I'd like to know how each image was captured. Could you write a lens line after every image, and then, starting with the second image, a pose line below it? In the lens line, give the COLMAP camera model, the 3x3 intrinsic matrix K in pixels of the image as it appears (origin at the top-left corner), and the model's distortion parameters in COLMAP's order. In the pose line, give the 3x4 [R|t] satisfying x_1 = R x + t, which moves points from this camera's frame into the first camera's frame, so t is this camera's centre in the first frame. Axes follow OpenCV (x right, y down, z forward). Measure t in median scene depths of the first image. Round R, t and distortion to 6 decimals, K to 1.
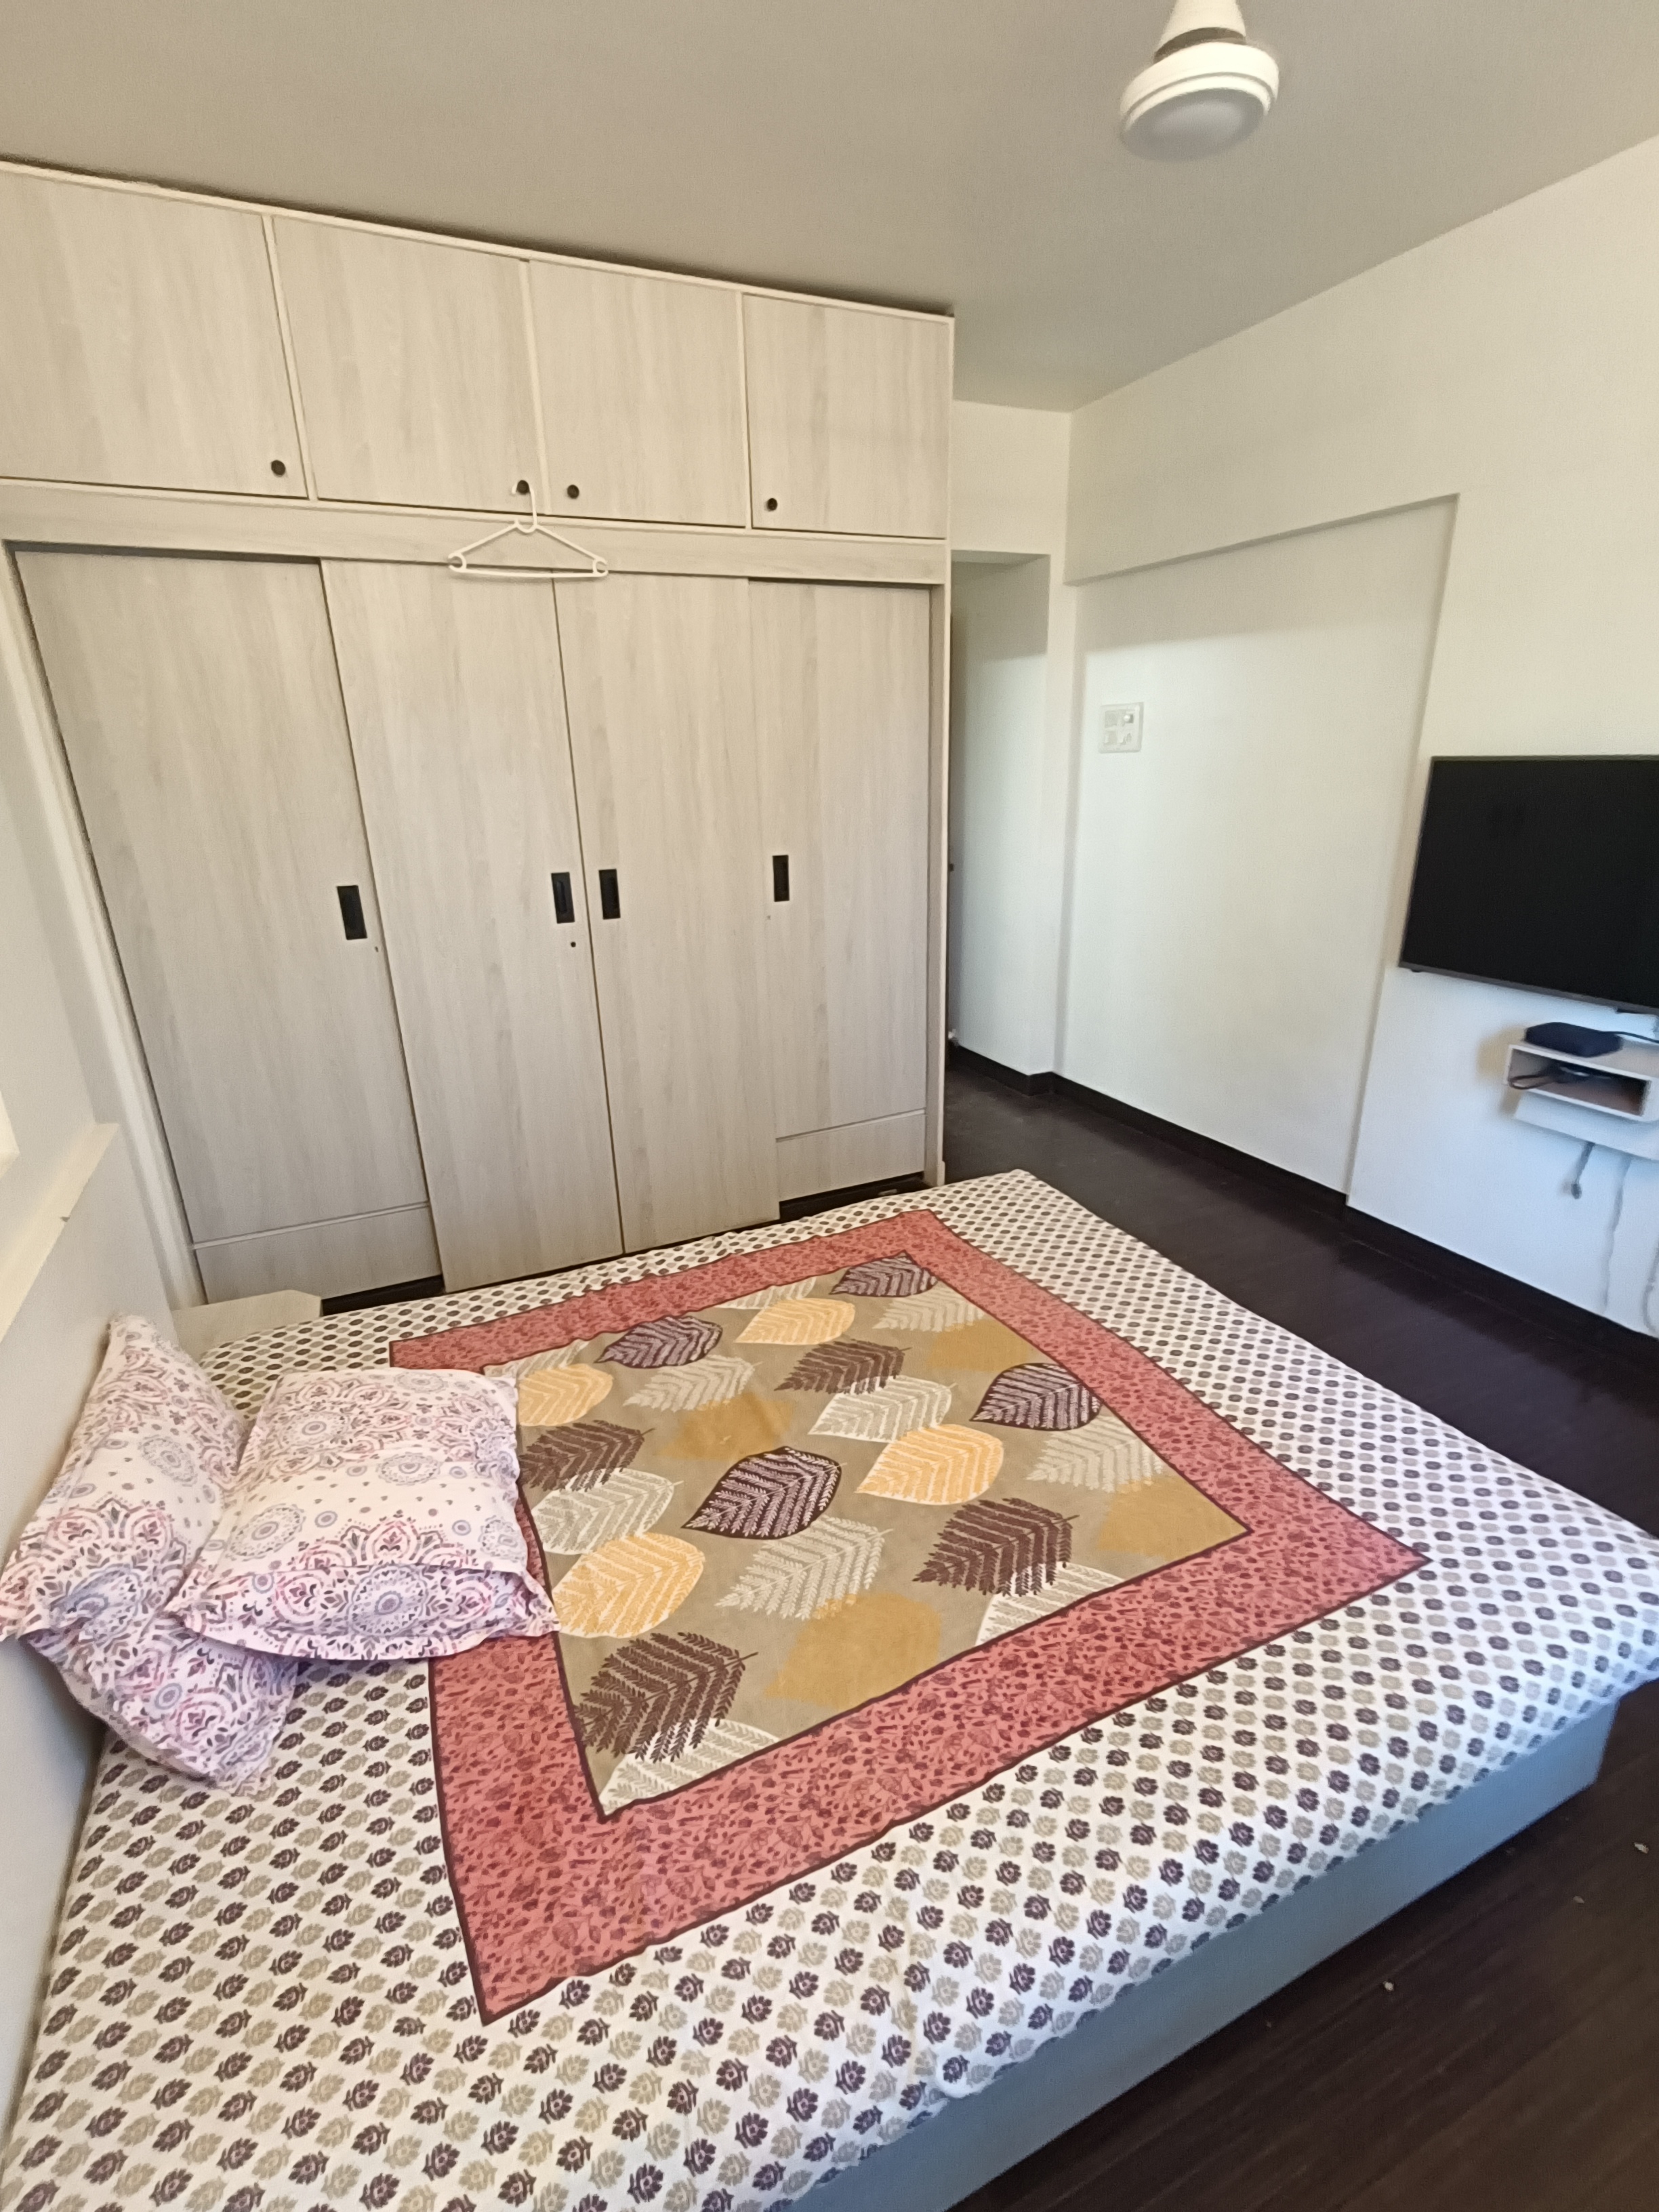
lens RADIAL K [[1020.9, 0, 822.2], [0, 1020.9, 1106.4], [0, 0, 1]] dist [0.002665, -0.000518]
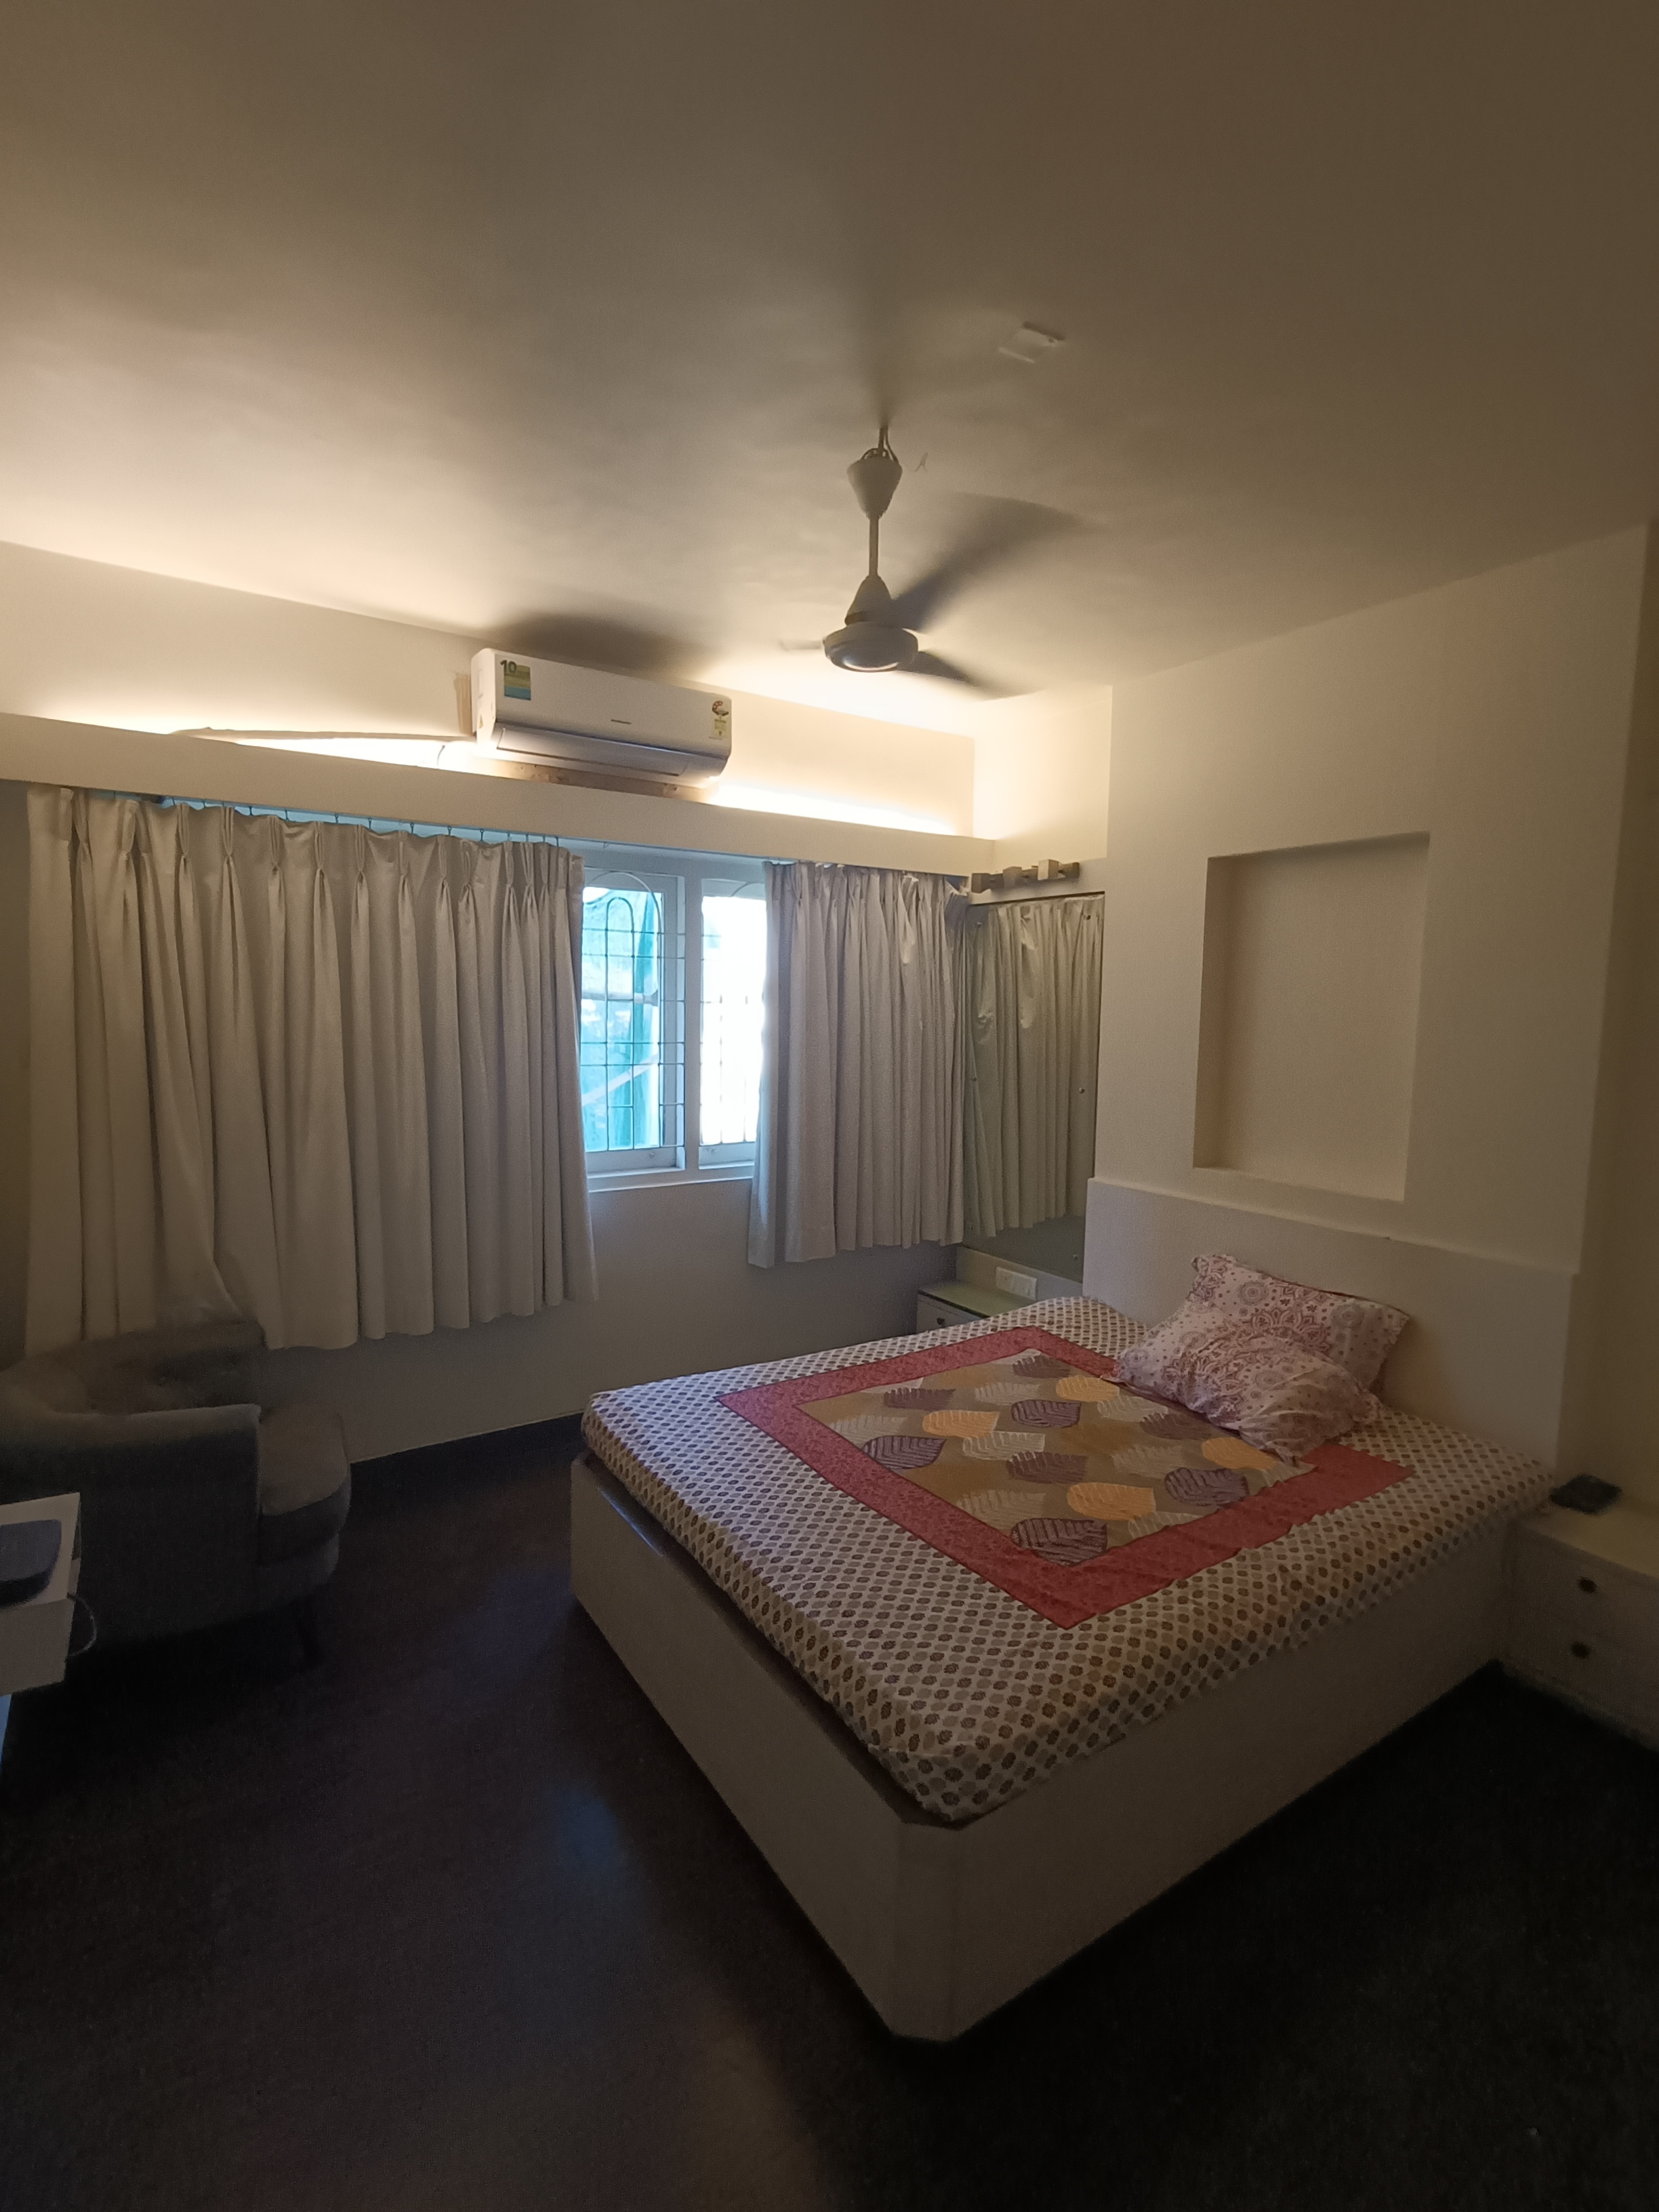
lens RADIAL K [[1020.9, 0, 822.2], [0, 1020.9, 1106.4], [0, 0, 1]] dist [0.002665, -0.000518]
pose [[-0.988578, 0.031070, -0.147473, 0.581170], [-0.034305, 0.906443, 0.420934, -0.841717], [0.146754, 0.421185, -0.895023, 2.296955]]
